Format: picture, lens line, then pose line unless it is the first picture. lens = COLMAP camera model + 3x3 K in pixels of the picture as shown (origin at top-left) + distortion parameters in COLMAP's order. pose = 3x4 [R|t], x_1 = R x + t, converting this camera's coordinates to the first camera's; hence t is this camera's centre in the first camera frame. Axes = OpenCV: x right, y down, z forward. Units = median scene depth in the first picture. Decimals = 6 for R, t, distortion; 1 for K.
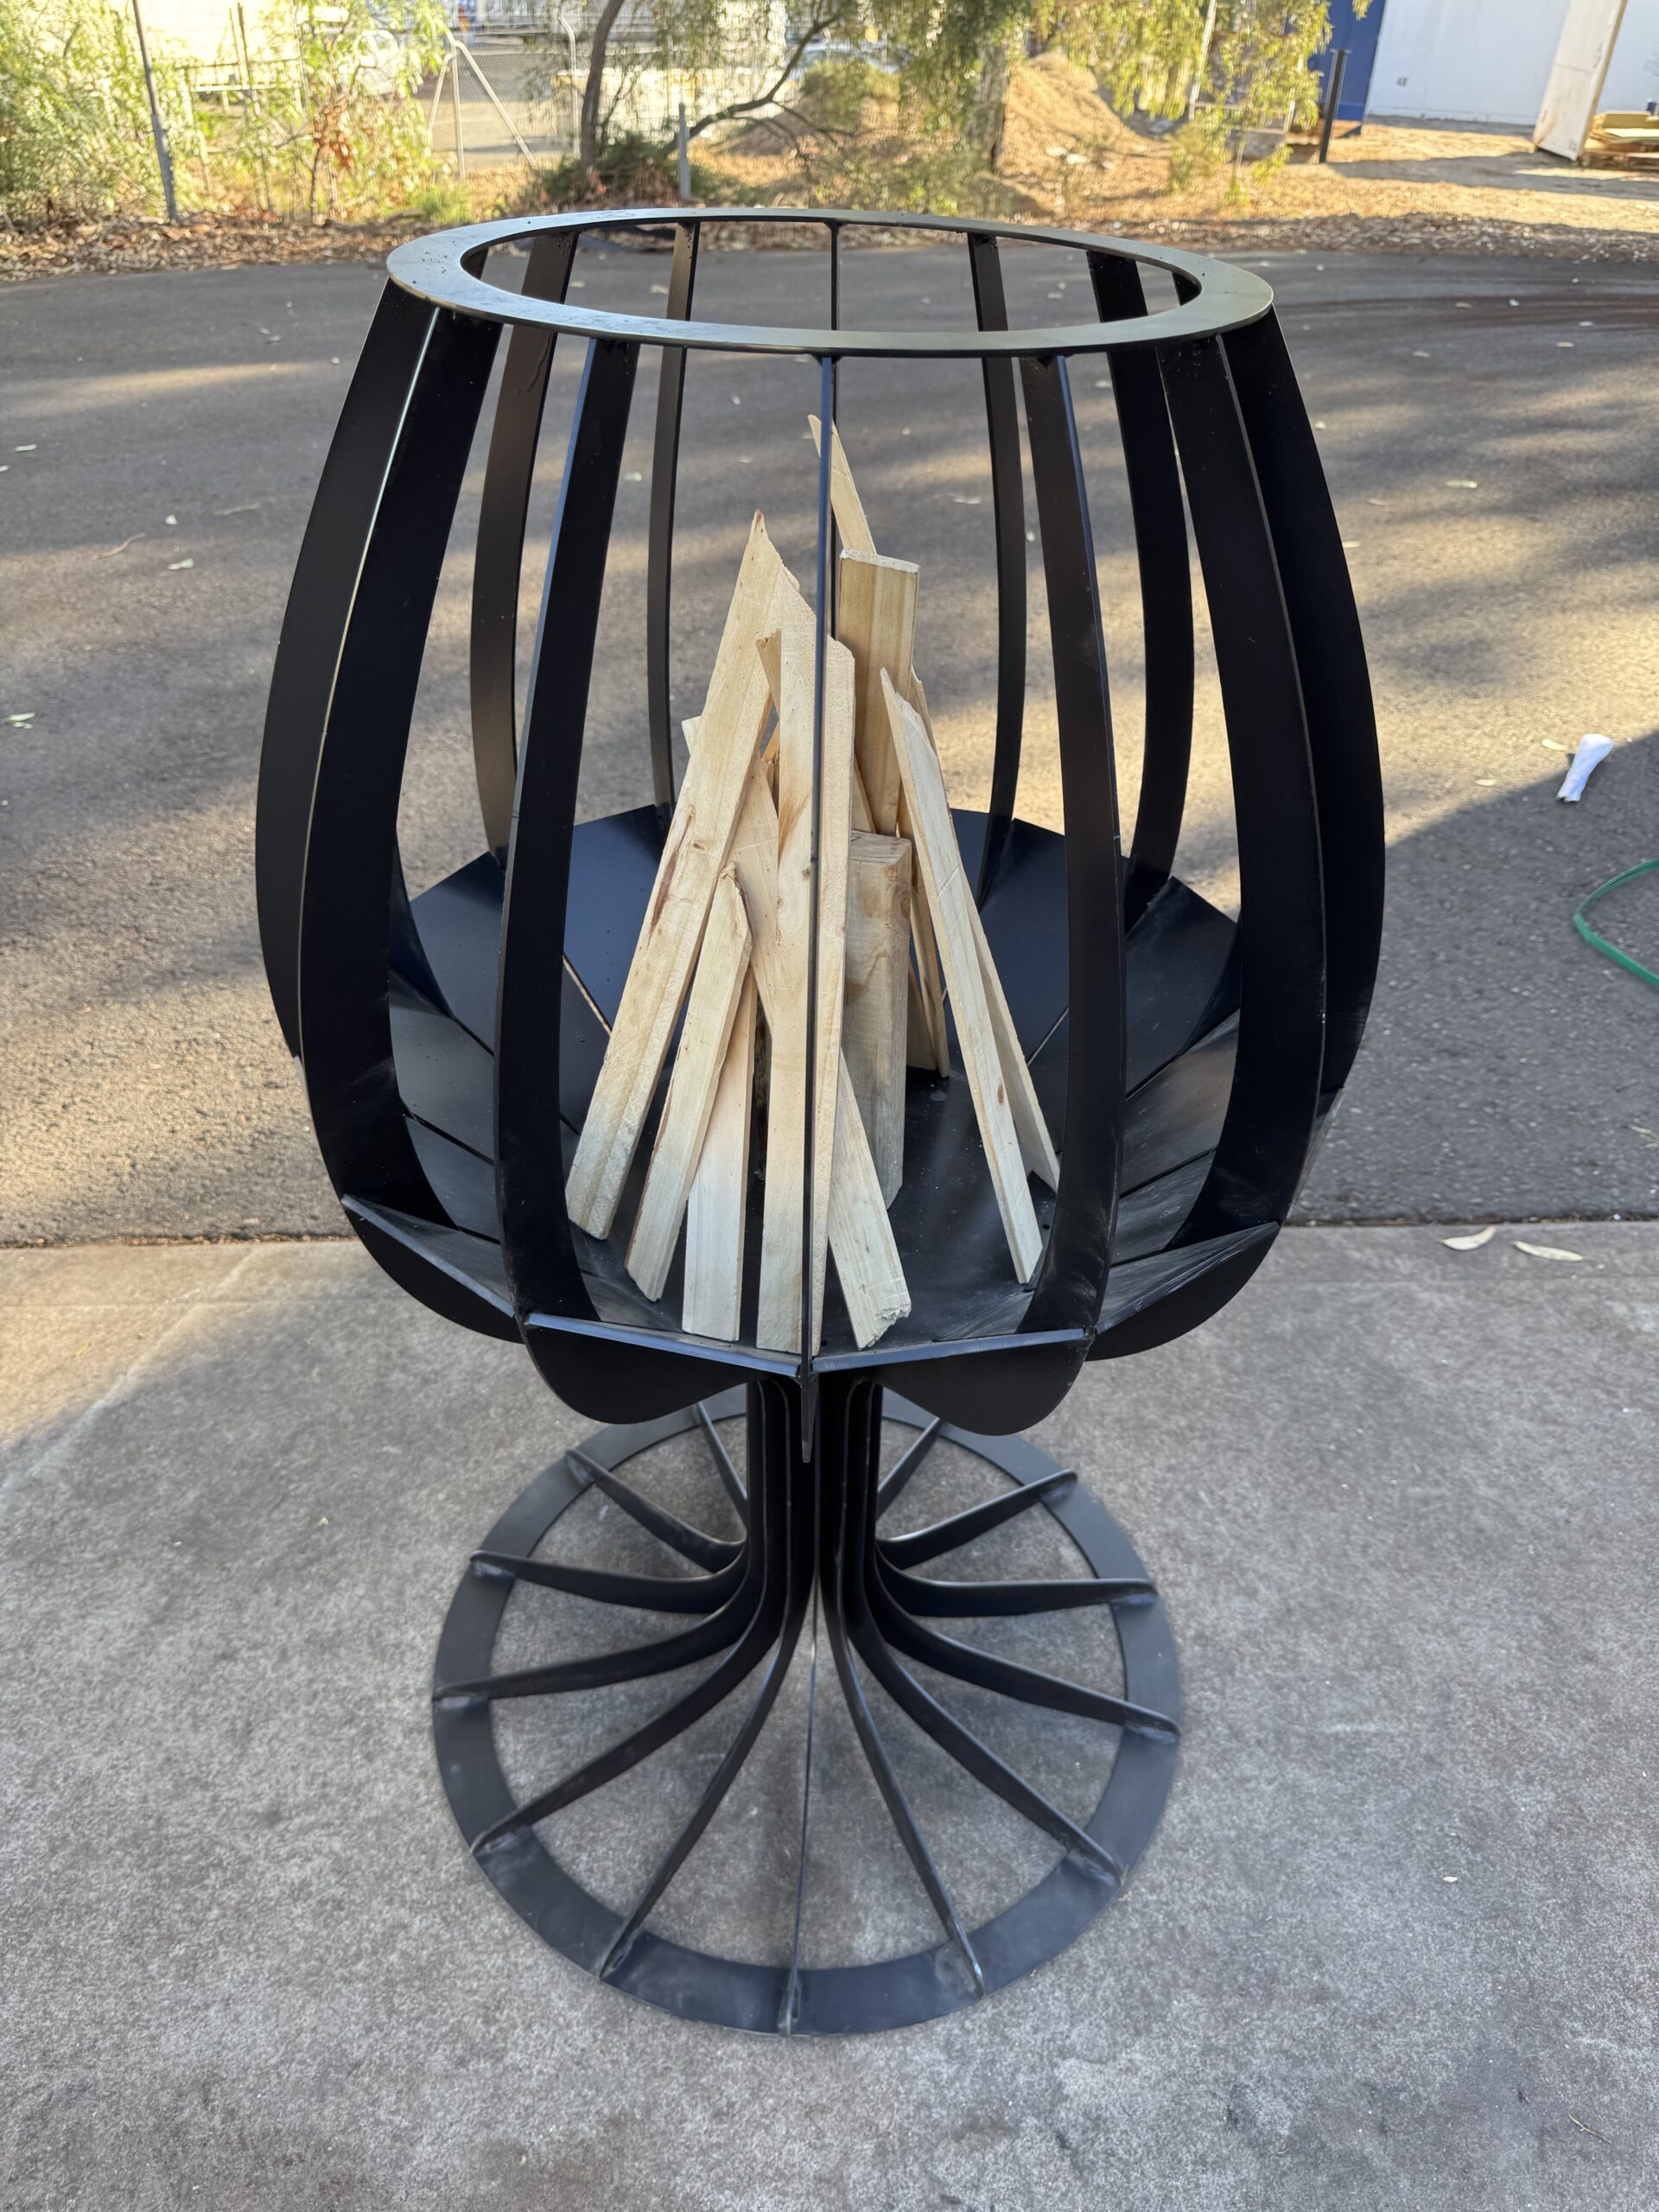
lens RADIAL K [[1527.8, 0, 838.8], [0, 1527.8, 1084.5], [0, 0, 1]] dist [0.000068, -0.006440]
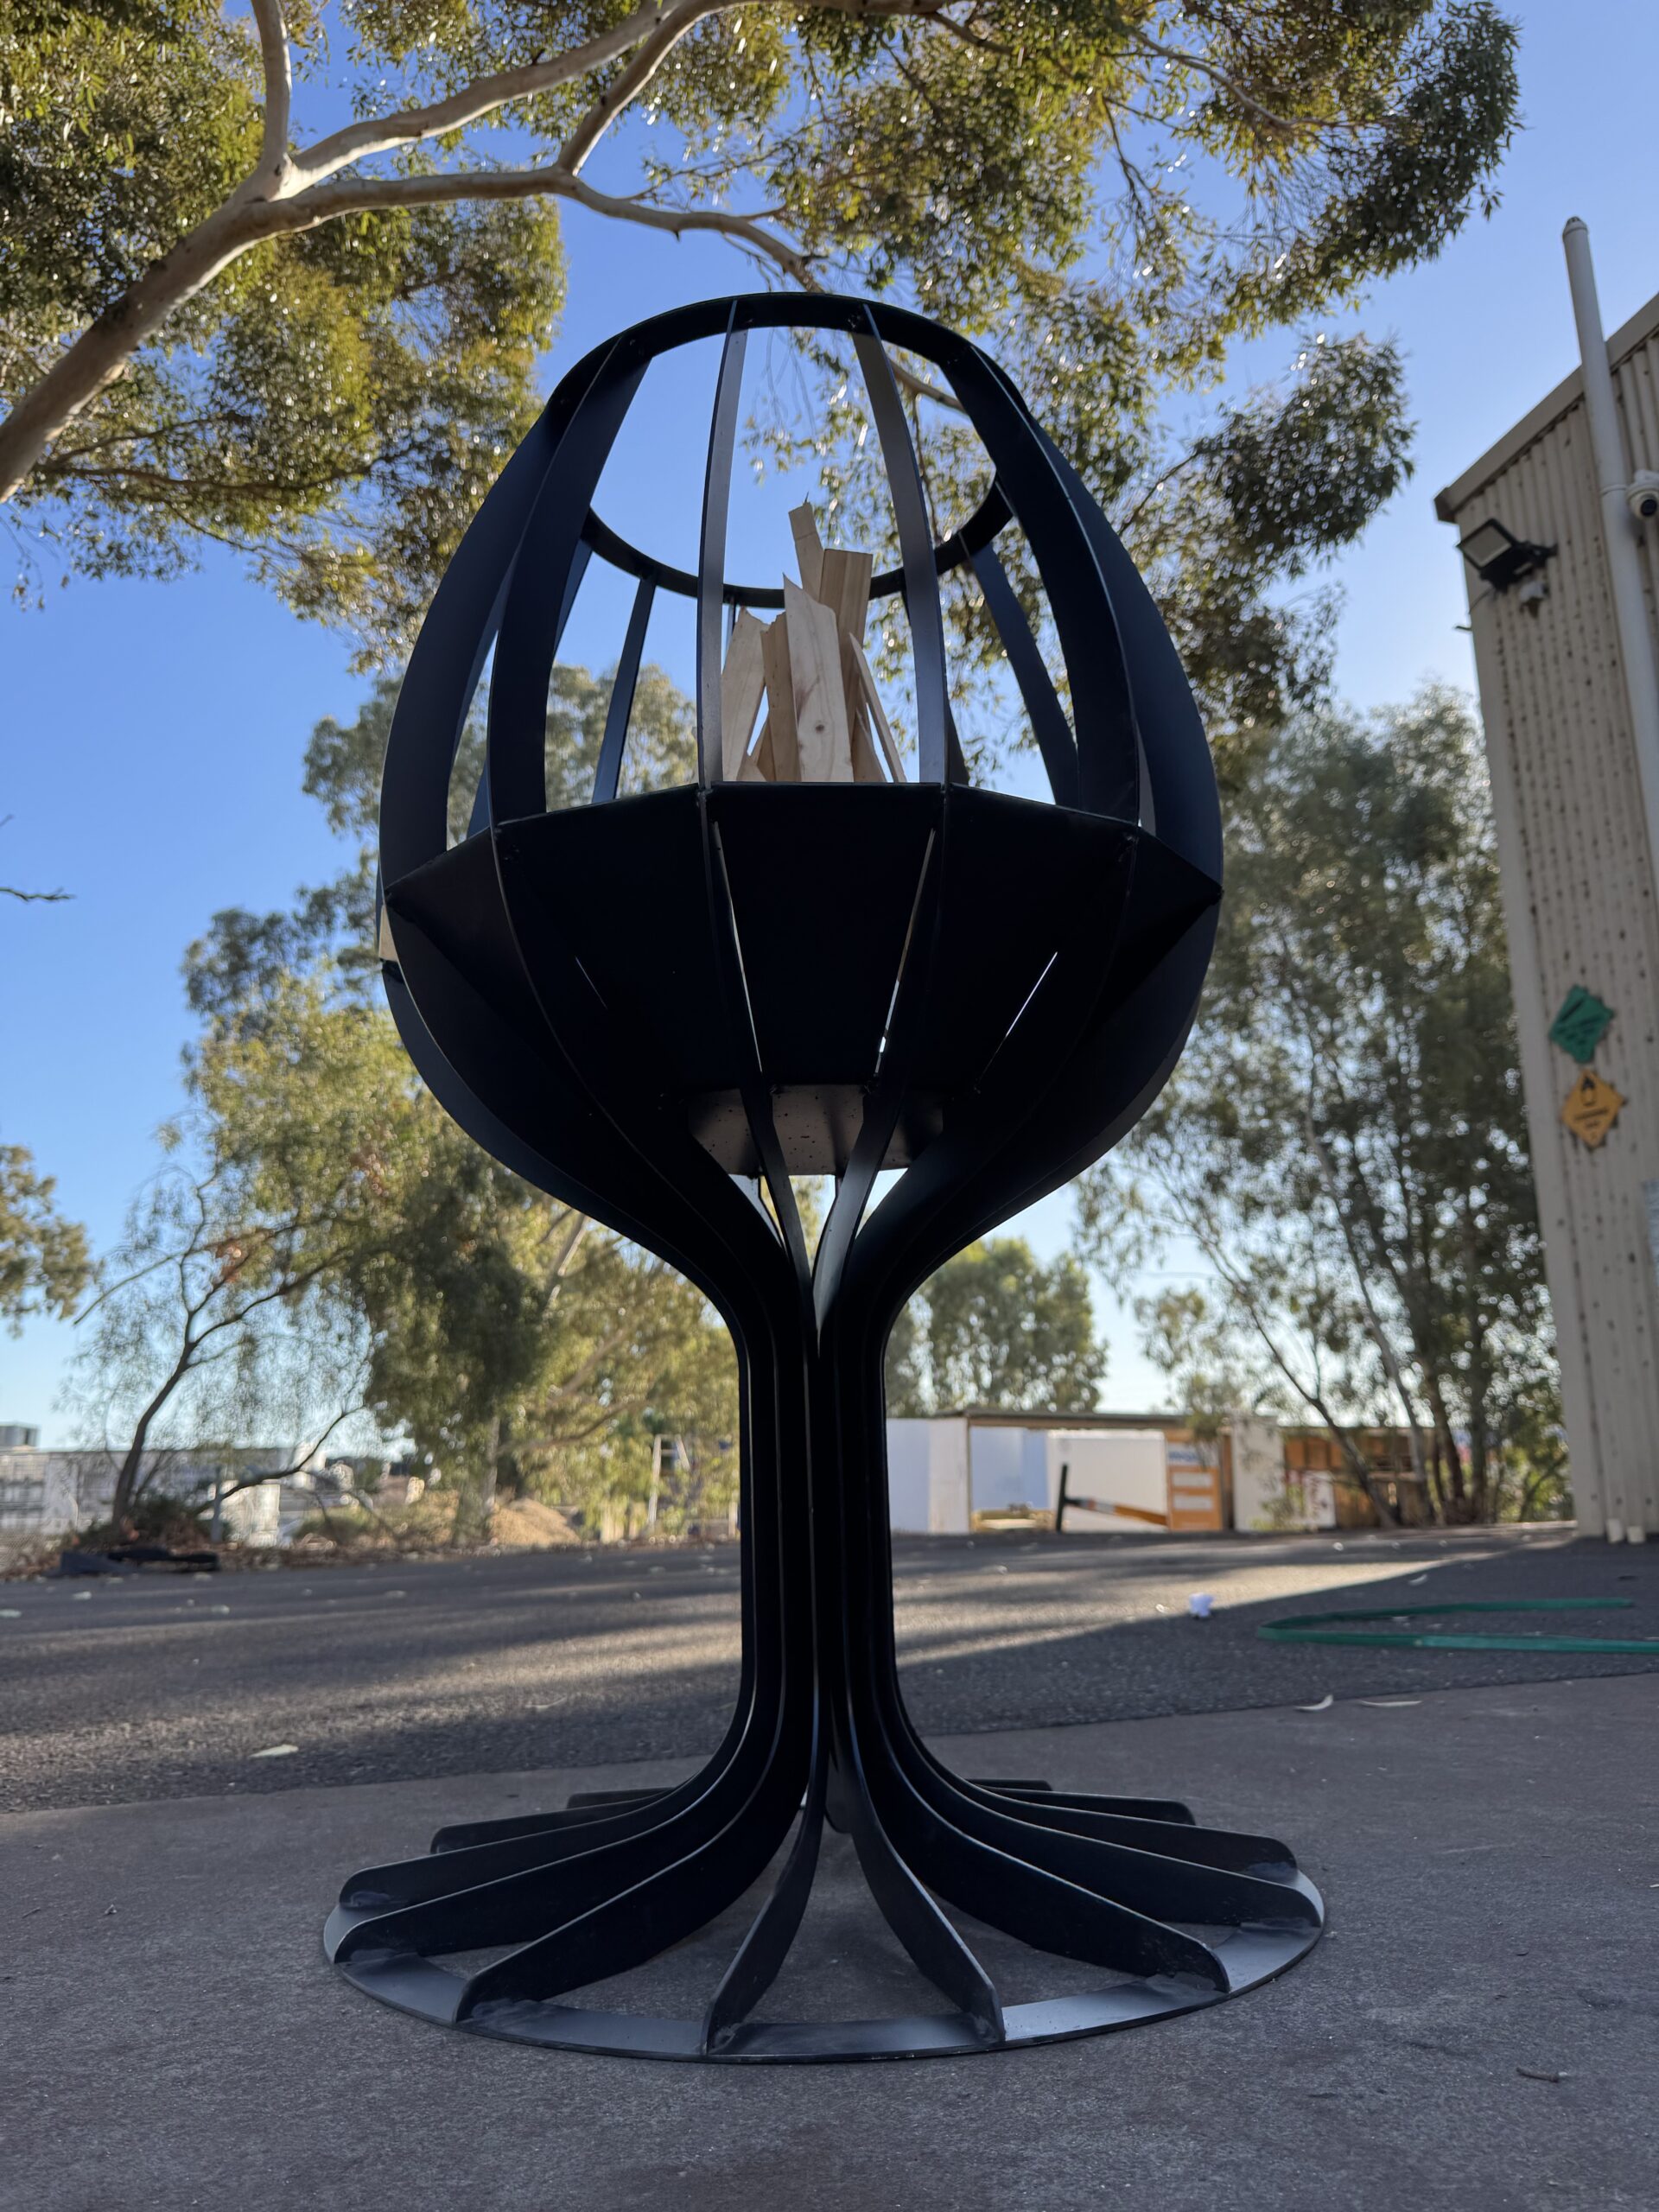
lens RADIAL K [[1562.4, 0, 784.8], [0, 1562.4, 1158.9], [0, 0, 1]] dist [0.007793, -0.001712]
pose [[0.956777, 0.011374, 0.290601, -0.264965], [0.210298, 0.663140, -0.718345, 0.671395], [-0.200880, 0.748409, 0.632085, 0.227365]]
